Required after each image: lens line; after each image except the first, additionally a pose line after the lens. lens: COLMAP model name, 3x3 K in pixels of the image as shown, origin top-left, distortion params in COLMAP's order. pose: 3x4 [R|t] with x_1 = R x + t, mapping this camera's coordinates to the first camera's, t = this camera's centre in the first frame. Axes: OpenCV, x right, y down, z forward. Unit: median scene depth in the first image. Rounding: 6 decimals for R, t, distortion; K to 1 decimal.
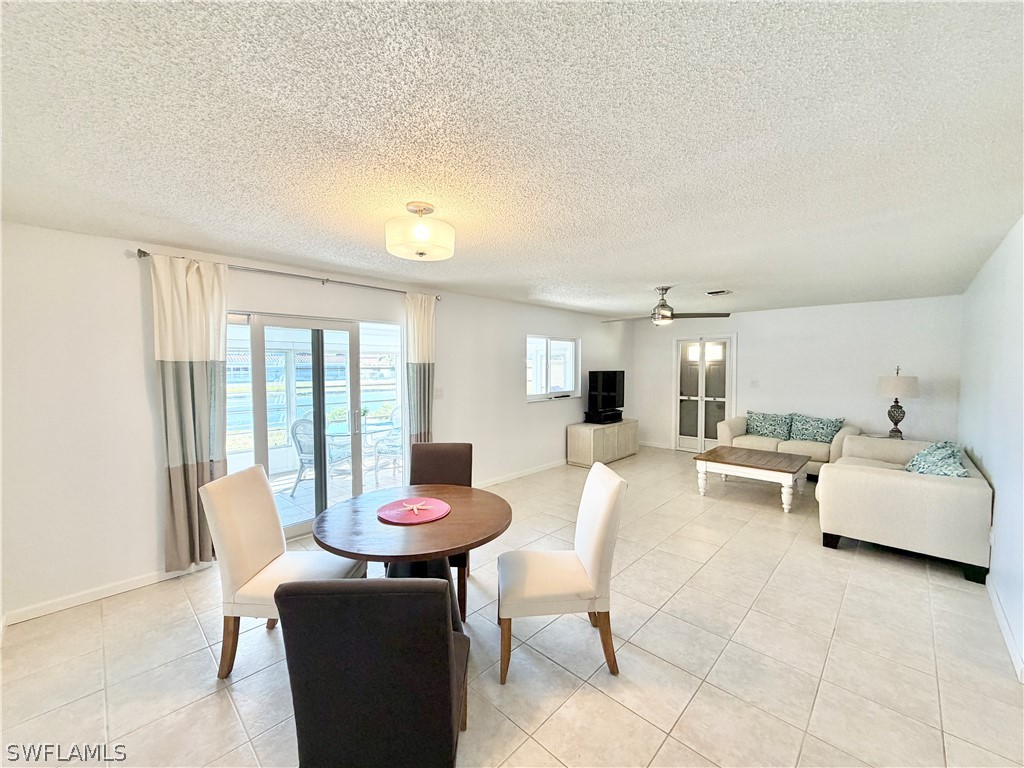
lens RADIAL K [[407.8, 0, 509.8], [0, 407.8, 387.2], [0, 0, 1]] dist [-0.001082, 0.000262]
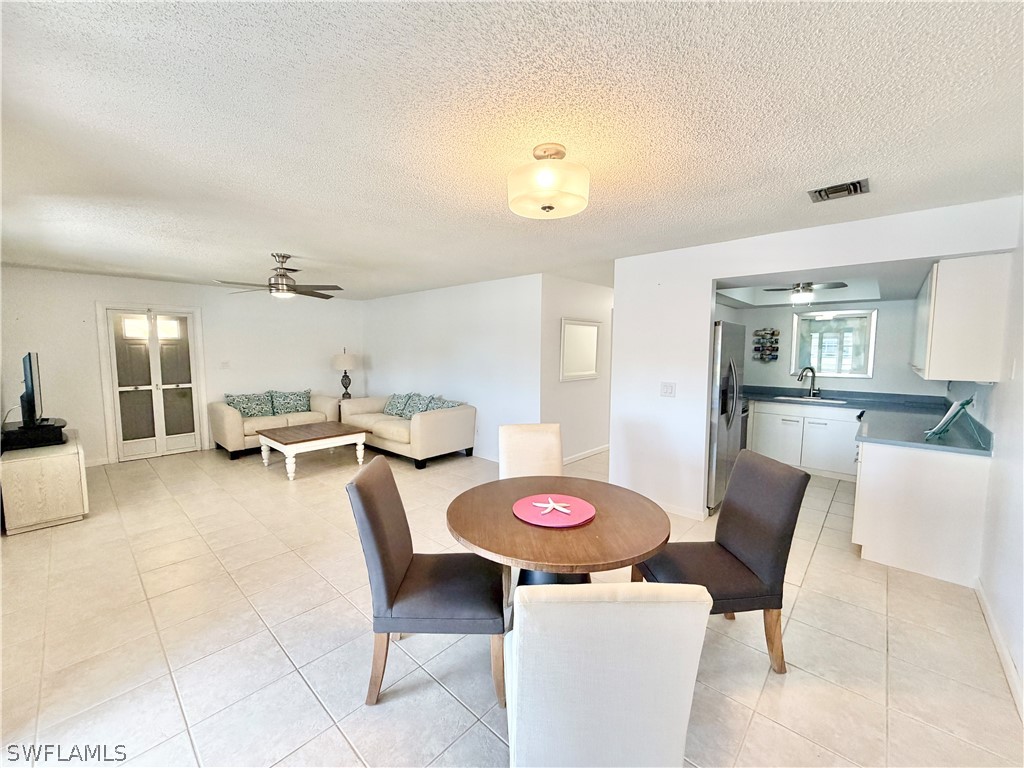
lens RADIAL K [[407.8, 0, 509.1], [0, 407.8, 381.9], [0, 0, 1]] dist [-0.001082, 0.000262]
pose [[-0.030103, -0.077896, 0.996507, -0.382687], [0.046356, 0.995777, 0.079239, -0.014699], [-0.998471, 0.048580, -0.026365, 0.397050]]
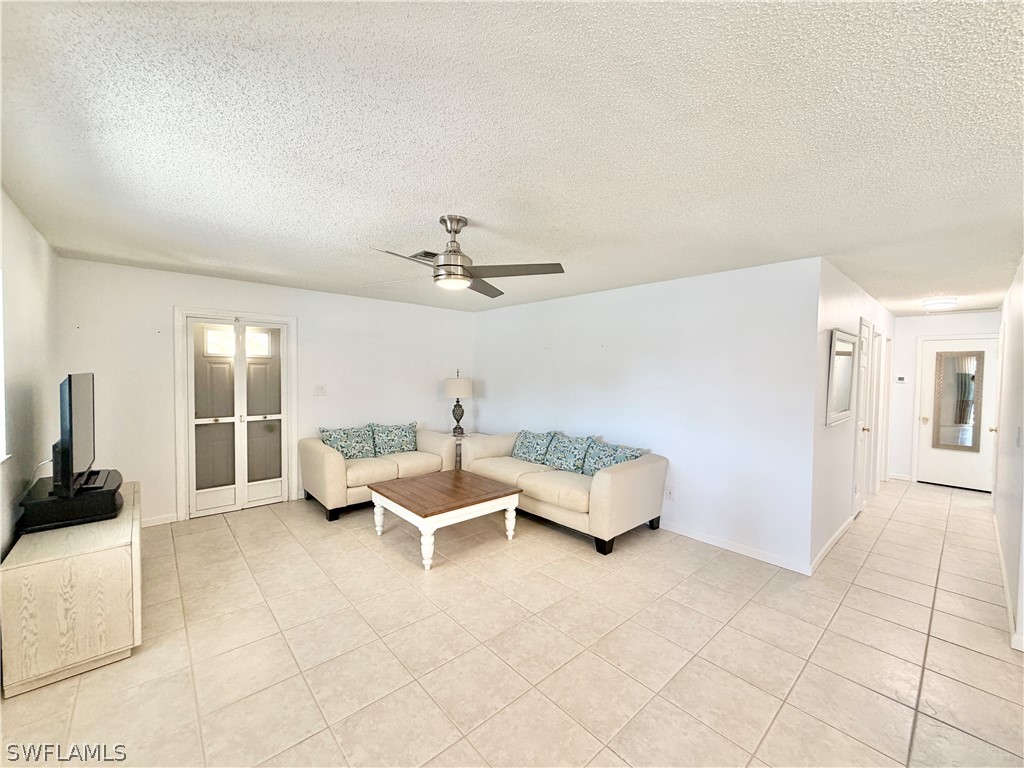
lens RADIAL K [[407.8, 0, 508.7], [0, 407.8, 382.3], [0, 0, 1]] dist [-0.001082, 0.000262]
pose [[0.072690, -0.023578, 0.997076, -0.115371], [0.036264, 0.999122, 0.020983, -0.028312], [-0.996695, 0.034633, 0.073481, 0.646896]]
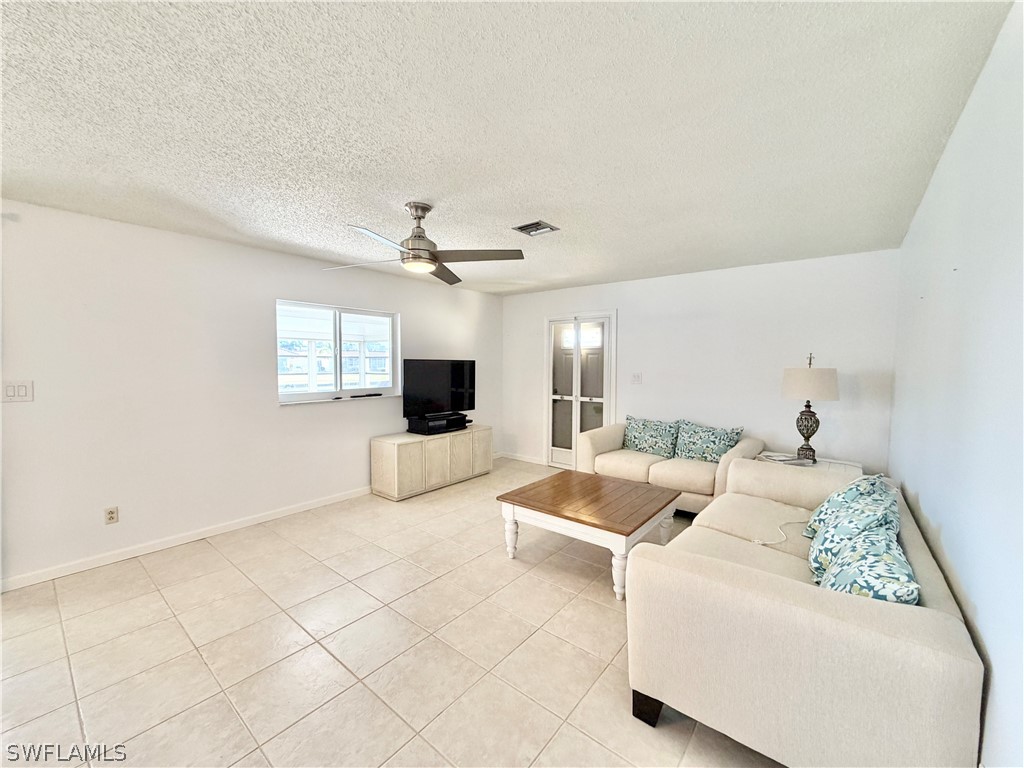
lens RADIAL K [[407.8, 0, 511.7], [0, 407.8, 387.3], [0, 0, 1]] dist [-0.001082, 0.000262]
pose [[0.995986, 0.004267, 0.089405, 0.329661], [-0.005170, 0.999938, 0.009867, 0.000668], [-0.089357, -0.010289, 0.995946, 0.306580]]
